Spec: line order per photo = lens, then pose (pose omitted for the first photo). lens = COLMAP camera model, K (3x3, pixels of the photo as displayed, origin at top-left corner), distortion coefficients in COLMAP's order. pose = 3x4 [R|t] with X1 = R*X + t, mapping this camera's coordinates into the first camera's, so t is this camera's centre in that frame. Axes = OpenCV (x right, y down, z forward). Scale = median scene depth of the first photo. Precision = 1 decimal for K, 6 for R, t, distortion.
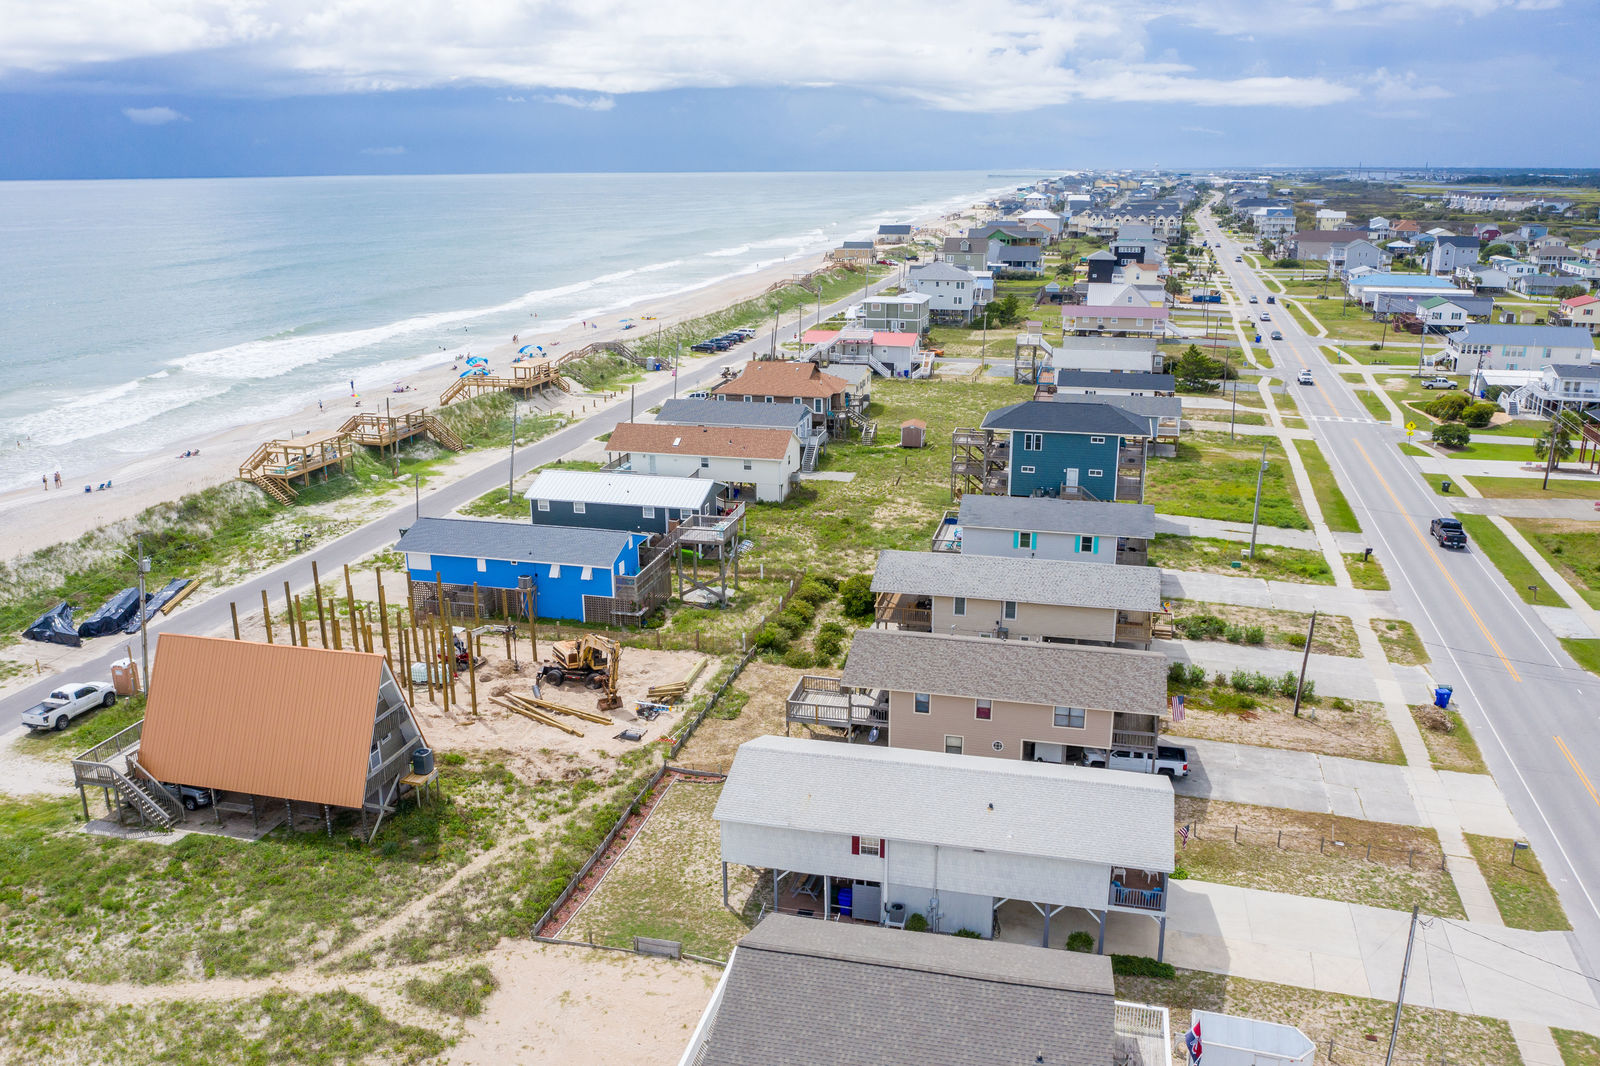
lens RADIAL K [[1249.6, 0, 800.0], [0, 1249.6, 533.0], [0, 0, 1]] dist [-0.024076, -0.000094]
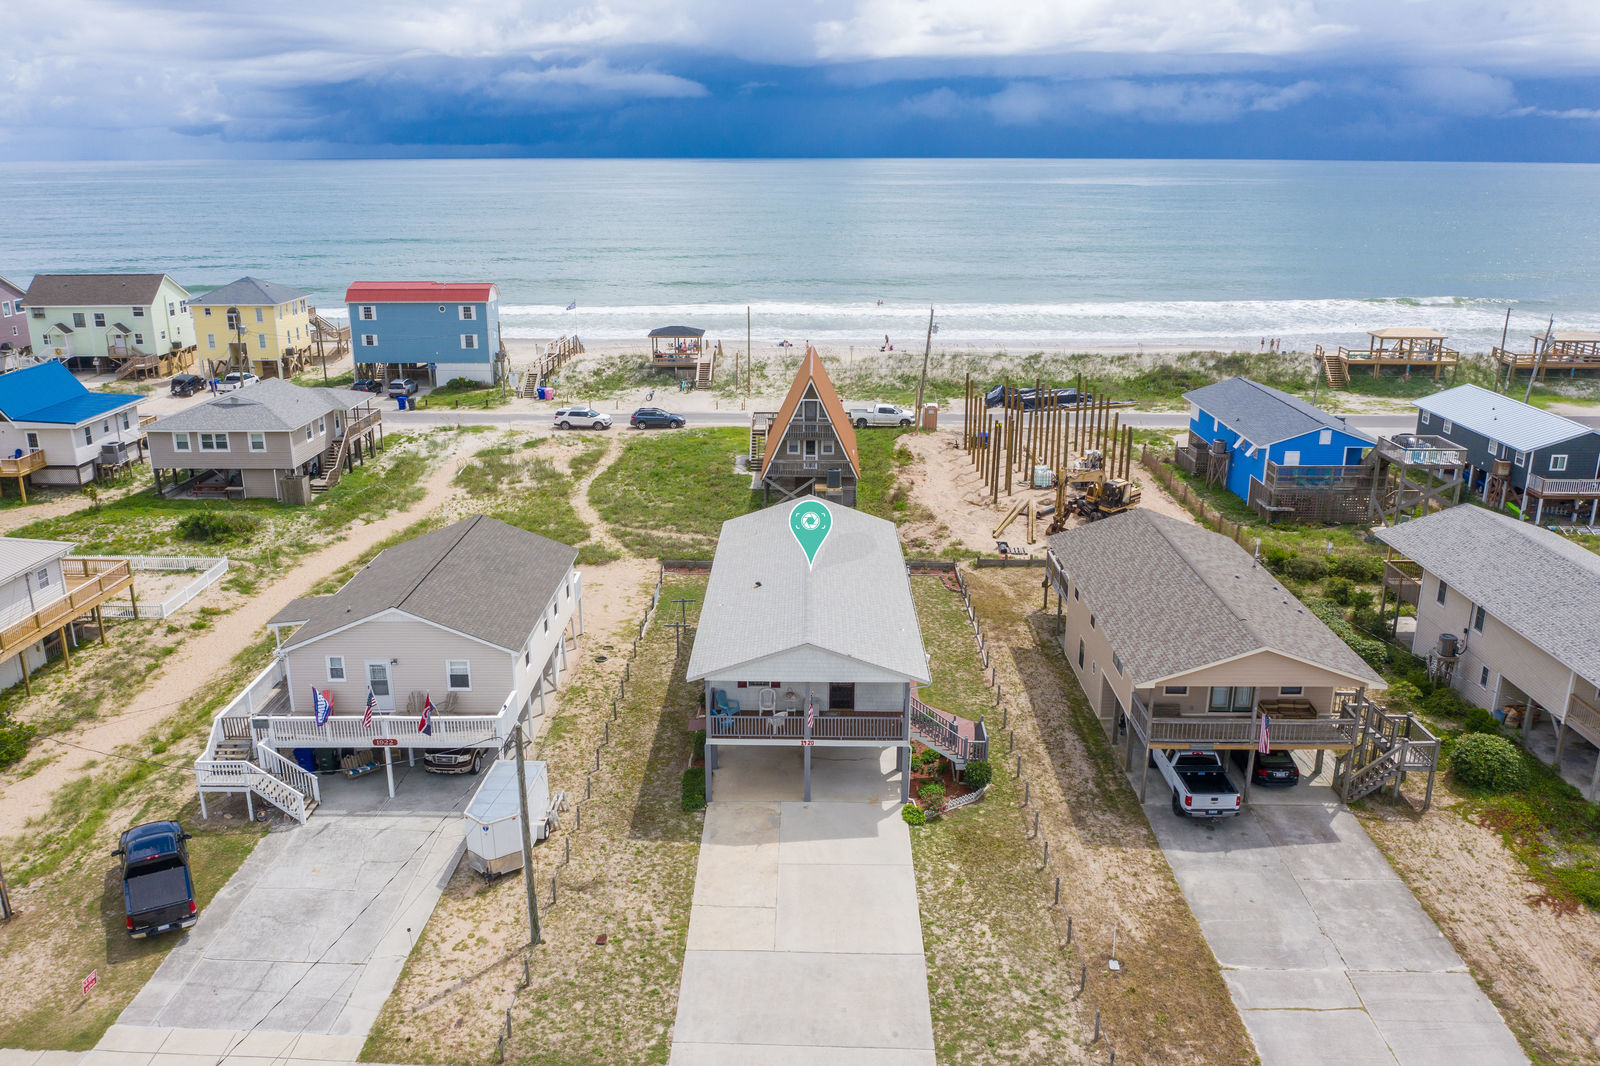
lens RADIAL K [[1249.6, 0, 800.0], [0, 1249.6, 533.0], [0, 0, 1]] dist [-0.024076, -0.000094]
pose [[0.233216, 0.288221, -0.928730, 0.989705], [-0.277351, 0.935111, 0.220555, -0.031766], [0.932033, 0.206148, 0.298022, 0.720687]]
